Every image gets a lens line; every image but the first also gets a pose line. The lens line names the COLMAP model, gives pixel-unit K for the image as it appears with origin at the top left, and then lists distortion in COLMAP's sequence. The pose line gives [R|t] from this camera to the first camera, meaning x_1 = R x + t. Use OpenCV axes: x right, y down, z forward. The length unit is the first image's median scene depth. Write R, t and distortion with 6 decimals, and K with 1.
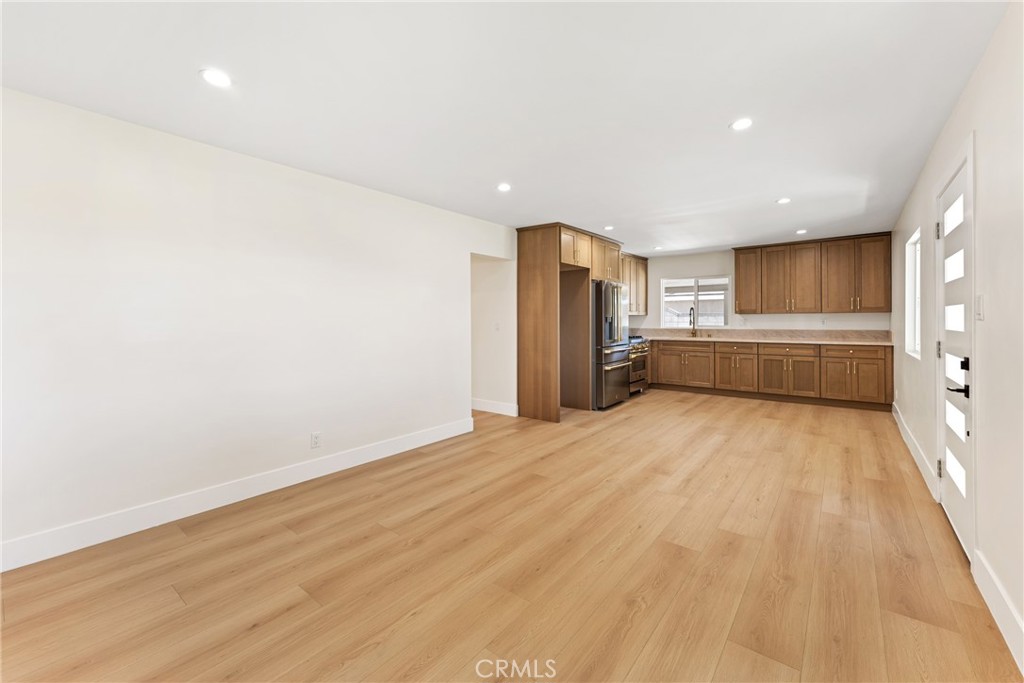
lens RADIAL K [[419.3, 0, 508.9], [0, 419.3, 321.3], [0, 0, 1]] dist [-0.000680, -0.000281]
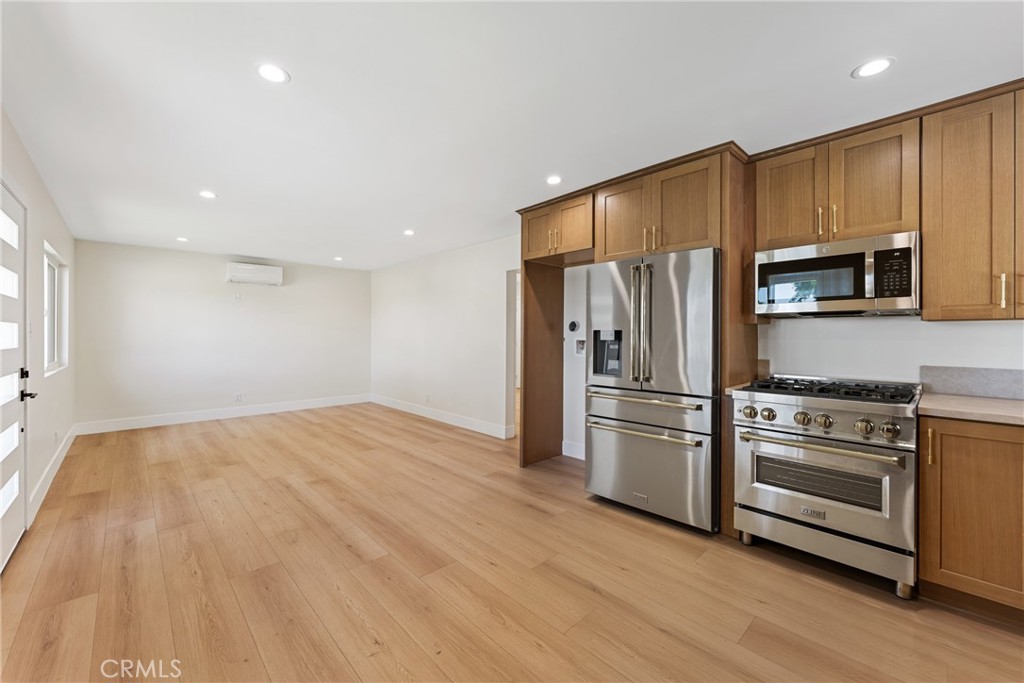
lens RADIAL K [[410.2, 0, 511.8], [0, 410.2, 336.6], [0, 0, 1]] dist [0.001618, 0.000065]
pose [[-0.144397, 0.009694, -0.989472, 1.133310], [-0.001996, 0.999947, 0.010088, -0.011873], [0.989518, 0.003432, -0.144370, 1.412355]]
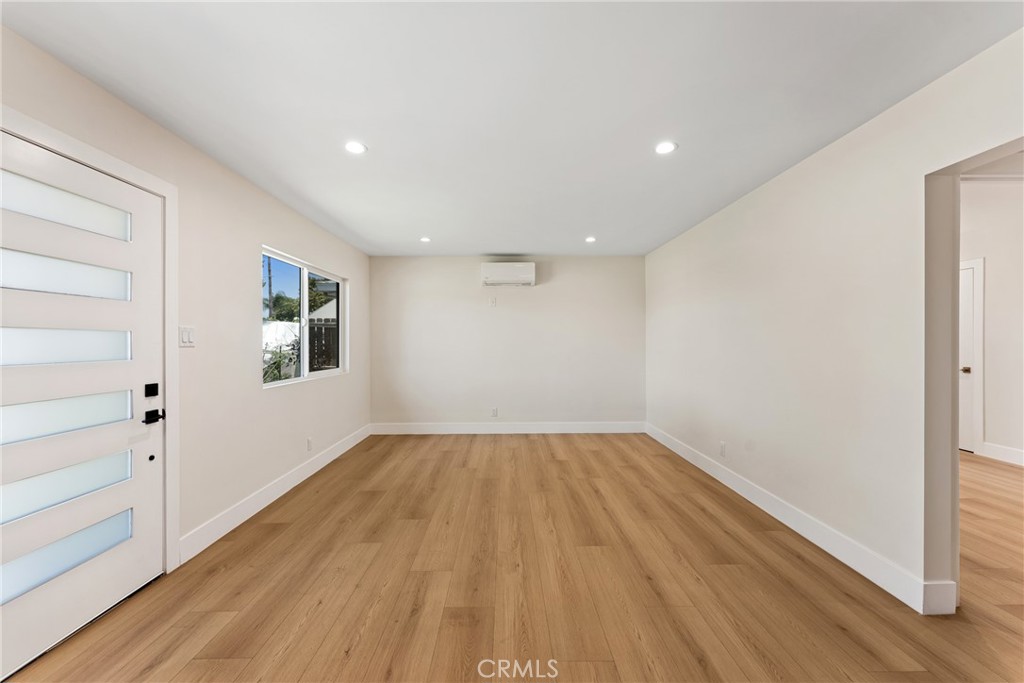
lens RADIAL K [[410.7, 0, 510.8], [0, 410.7, 340.1], [0, 0, 1]] dist [0.001895, 0.000143]
pose [[-0.772340, 0.005250, -0.635187, 0.575382], [0.006182, 0.999981, 0.000749, -0.009567], [0.635179, -0.003348, -0.772358, 1.278055]]
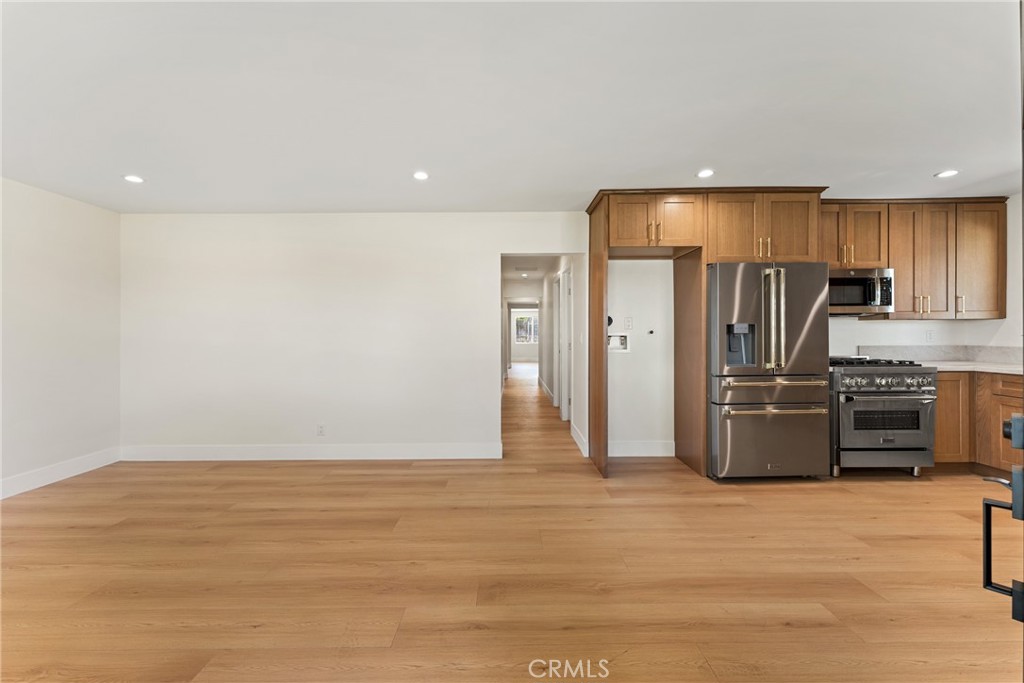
lens RADIAL K [[413.0, 0, 508.2], [0, 413.0, 335.0], [0, 0, 1]] dist [0.000848, 0.000276]
pose [[0.624871, 0.003002, -0.780723, 0.715952], [0.002505, 0.999980, 0.005850, -0.000347], [0.780724, -0.005611, 0.624850, 0.576885]]
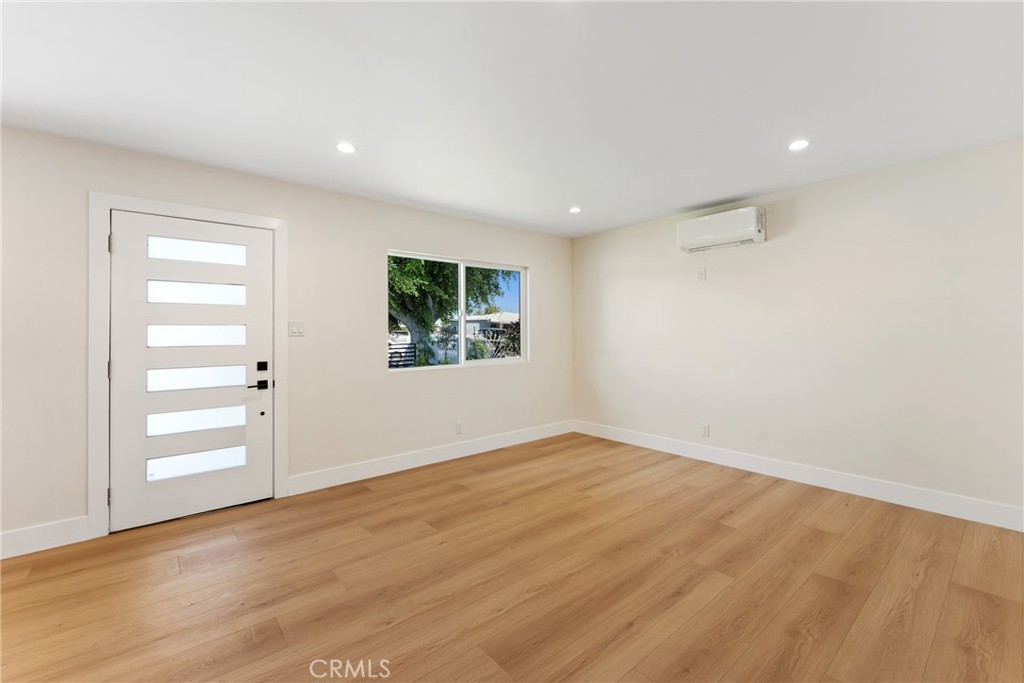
lens RADIAL K [[434.1, 0, 512.0], [0, 434.1, 326.8], [0, 0, 1]] dist [-0.002396, -0.000367]
pose [[-0.981638, 0.014339, 0.190212, -0.035090], [0.012405, 0.999859, -0.011354, -0.005408], [-0.190348, -0.008786, -0.981677, 1.273335]]
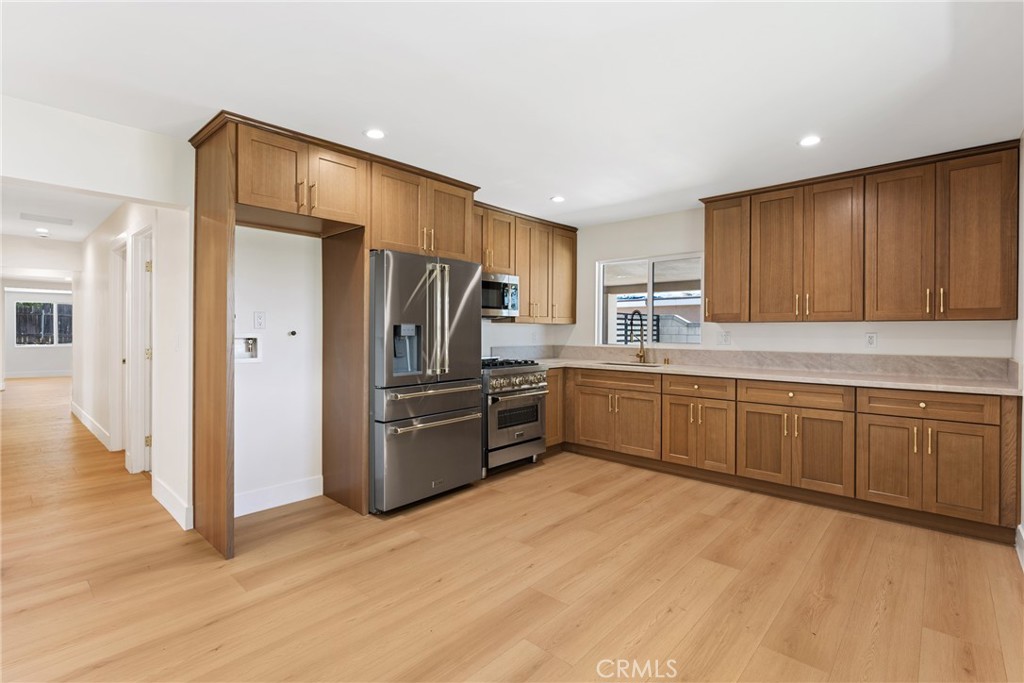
lens RADIAL K [[476.5, 0, 508.6], [0, 476.5, 334.8], [0, 0, 1]] dist [-0.003714, -0.000666]
pose [[0.997647, 0.008228, -0.068059, 0.585057], [-0.007747, 0.999943, 0.007329, -0.006778], [0.068116, -0.006784, 0.997654, 0.660895]]
